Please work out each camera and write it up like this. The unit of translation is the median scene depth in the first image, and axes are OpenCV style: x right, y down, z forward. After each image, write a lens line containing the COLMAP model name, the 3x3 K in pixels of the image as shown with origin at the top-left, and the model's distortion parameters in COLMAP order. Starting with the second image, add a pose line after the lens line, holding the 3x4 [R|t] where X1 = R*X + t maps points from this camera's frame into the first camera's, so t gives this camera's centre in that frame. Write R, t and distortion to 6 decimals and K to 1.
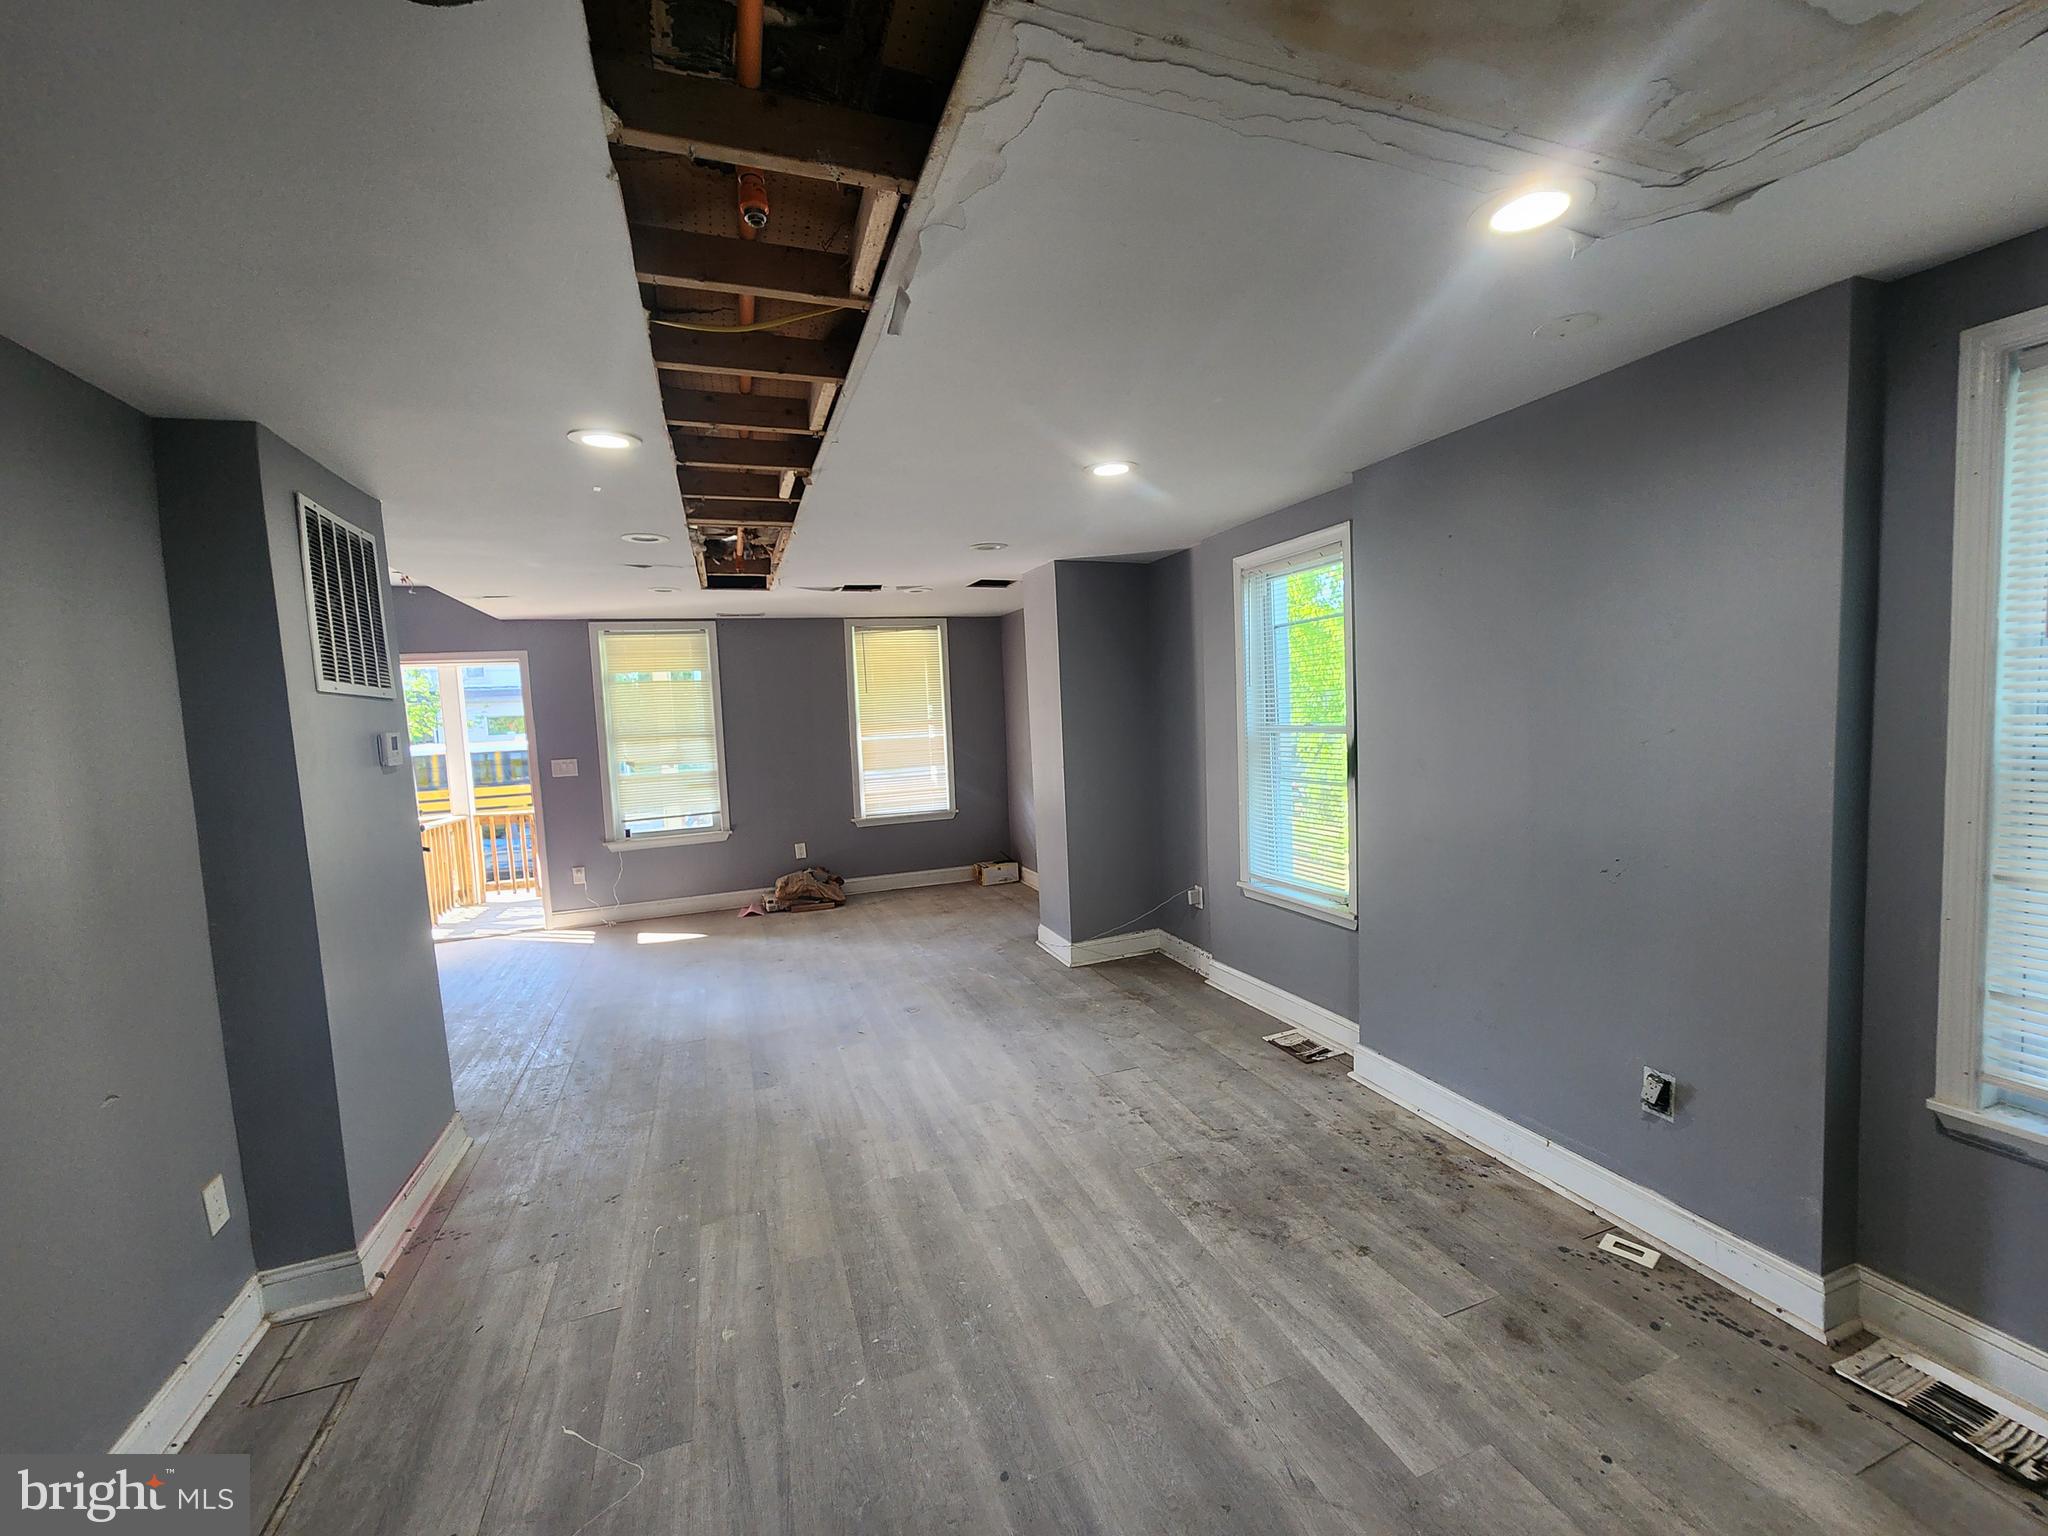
lens RADIAL K [[840.6, 0, 1032.7], [0, 840.6, 769.1], [0, 0, 1]] dist [-0.000428, 0.002965]
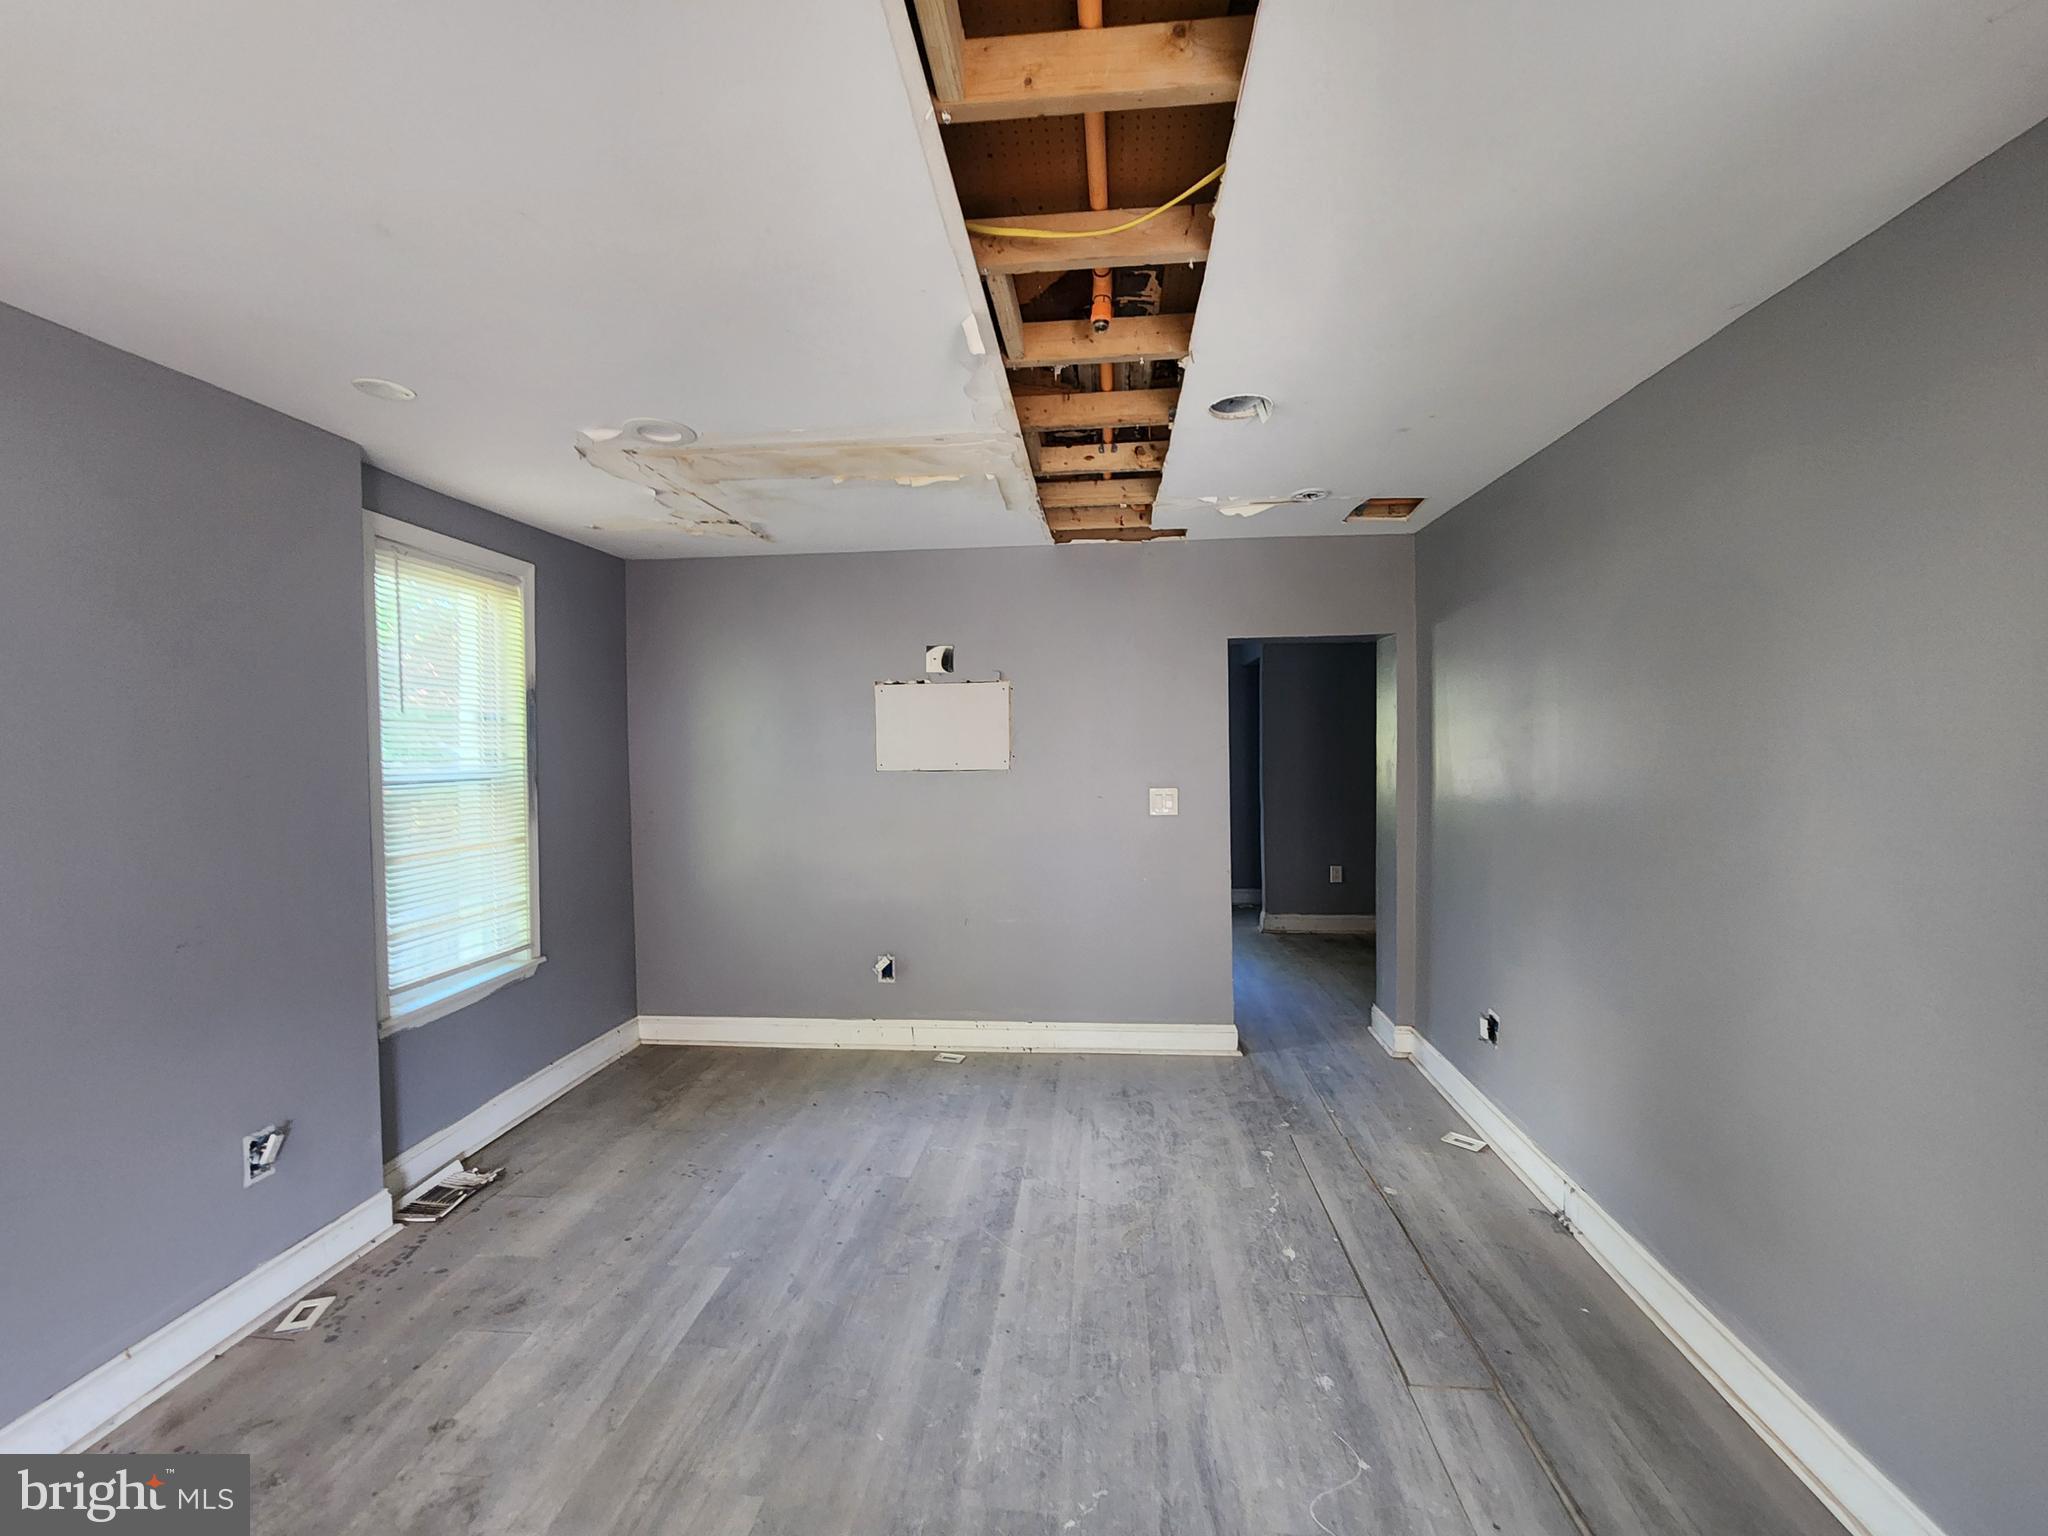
lens RADIAL K [[840.7, 0, 1033.1], [0, 840.7, 776.7], [0, 0, 1]] dist [-0.000050, -0.001164]
pose [[-0.902231, 0.040095, 0.429386, -0.437569], [0.087356, 0.992019, 0.090920, -0.047185], [-0.422314, 0.119541, -0.898533, 1.320069]]
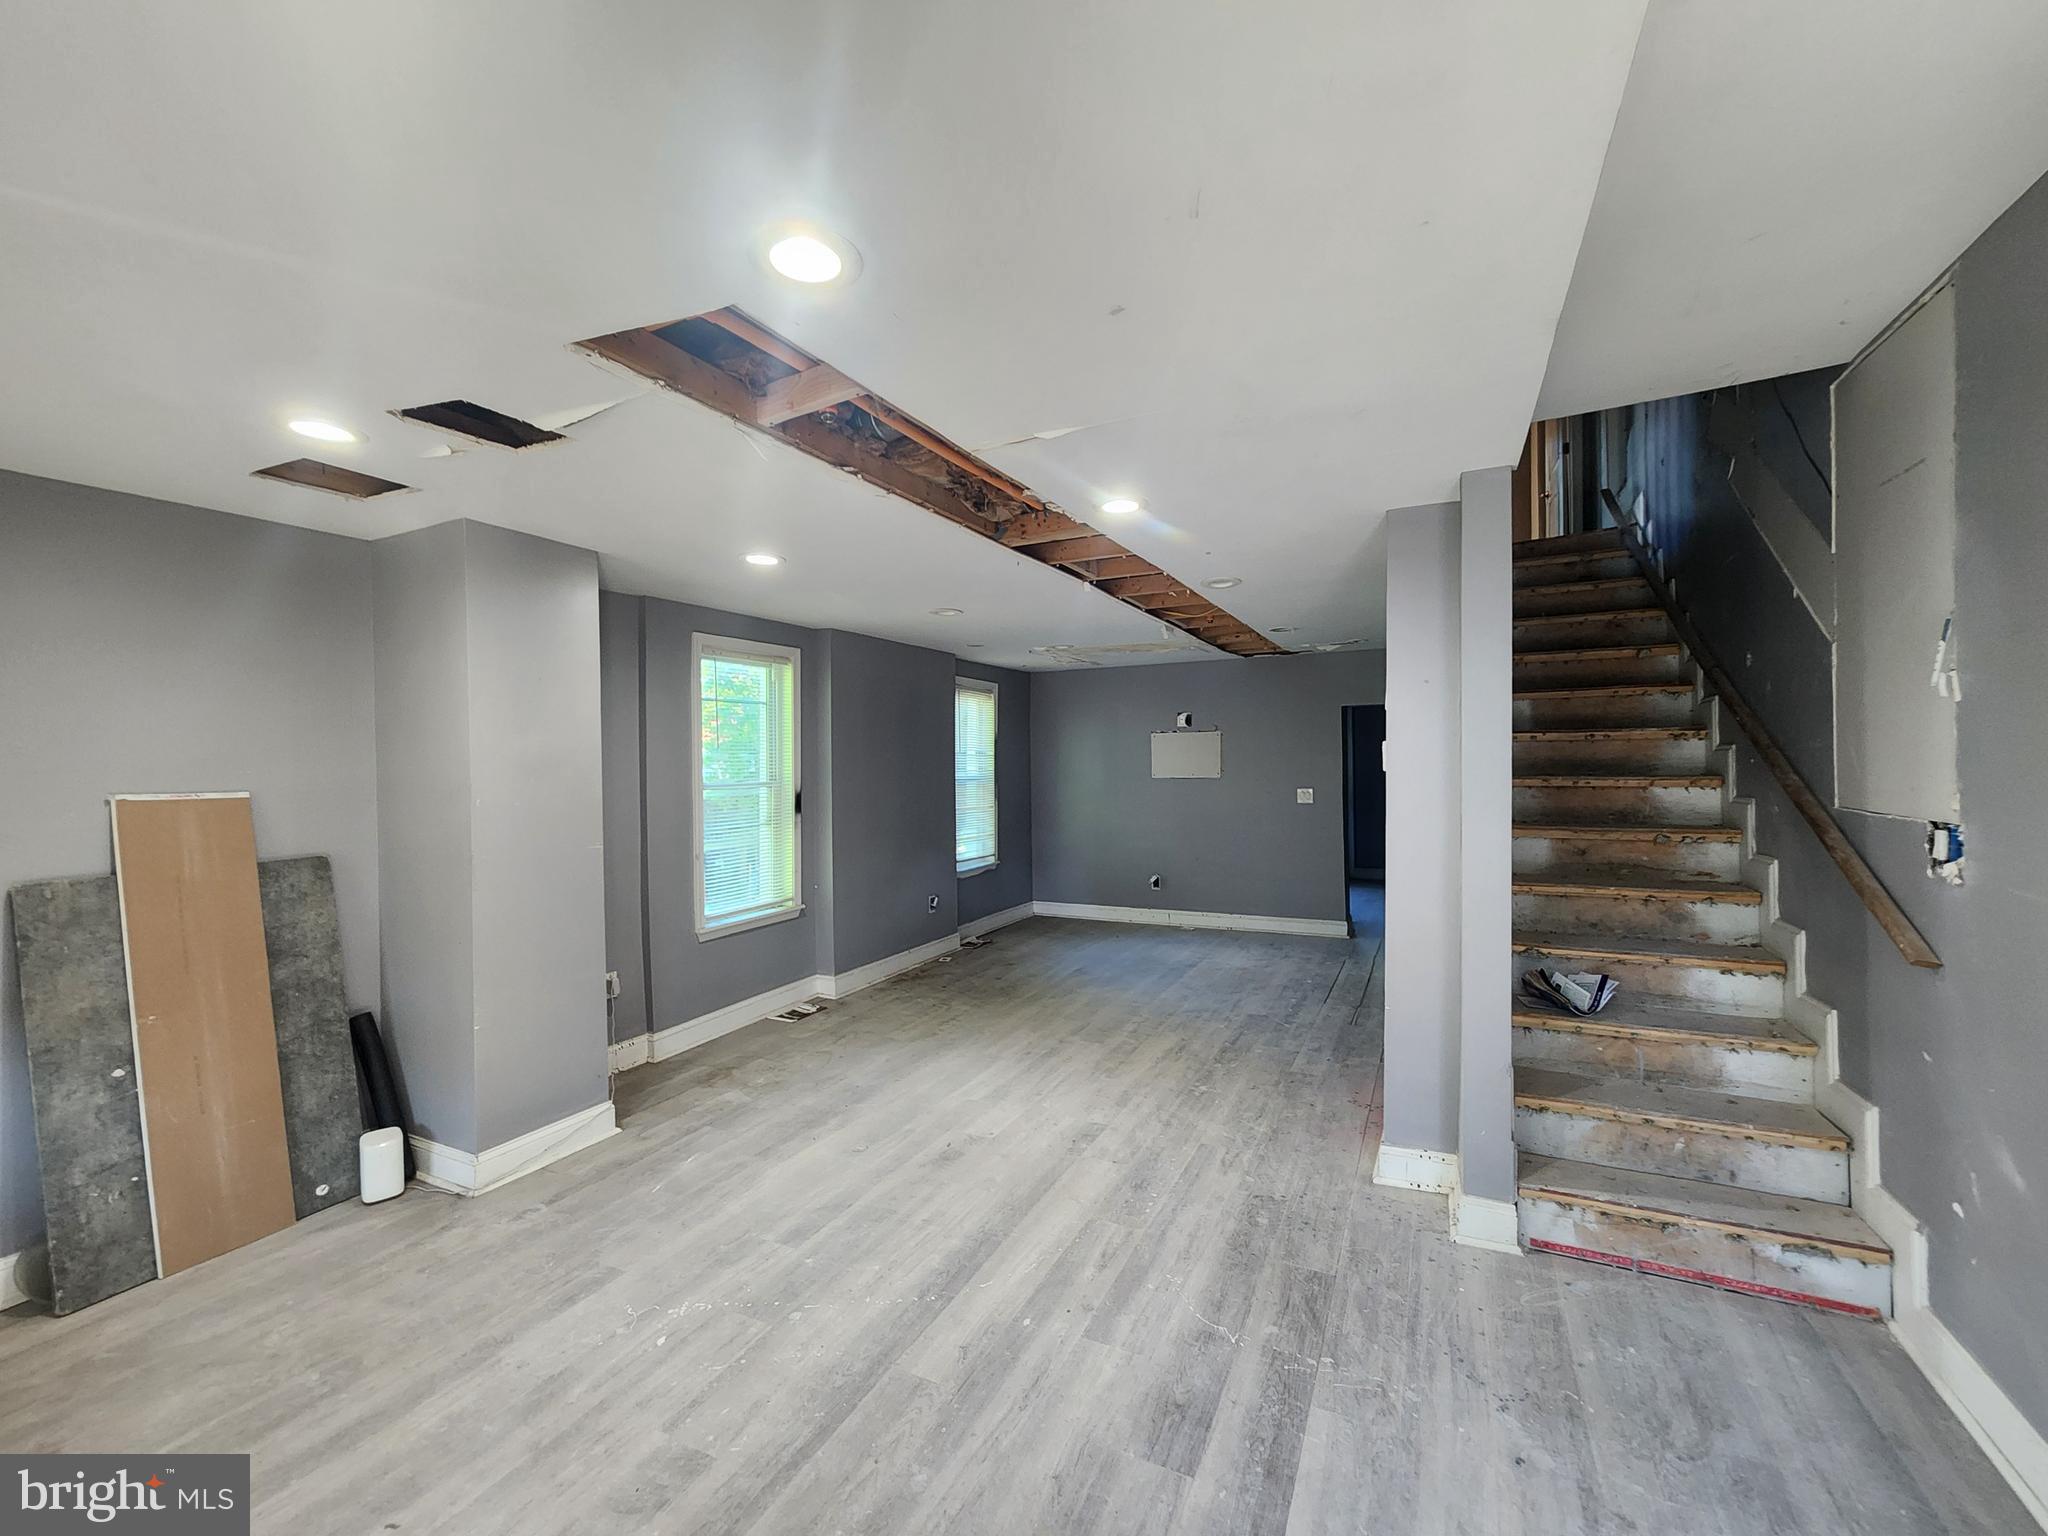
lens RADIAL K [[840.7, 0, 1033.1], [0, 840.7, 776.7], [0, 0, 1]] dist [-0.000050, -0.001164]
pose [[-0.682099, 0.041859, 0.730061, -1.436079], [0.099647, 0.994368, 0.036087, -0.097078], [-0.724439, 0.097363, -0.682428, 2.425182]]
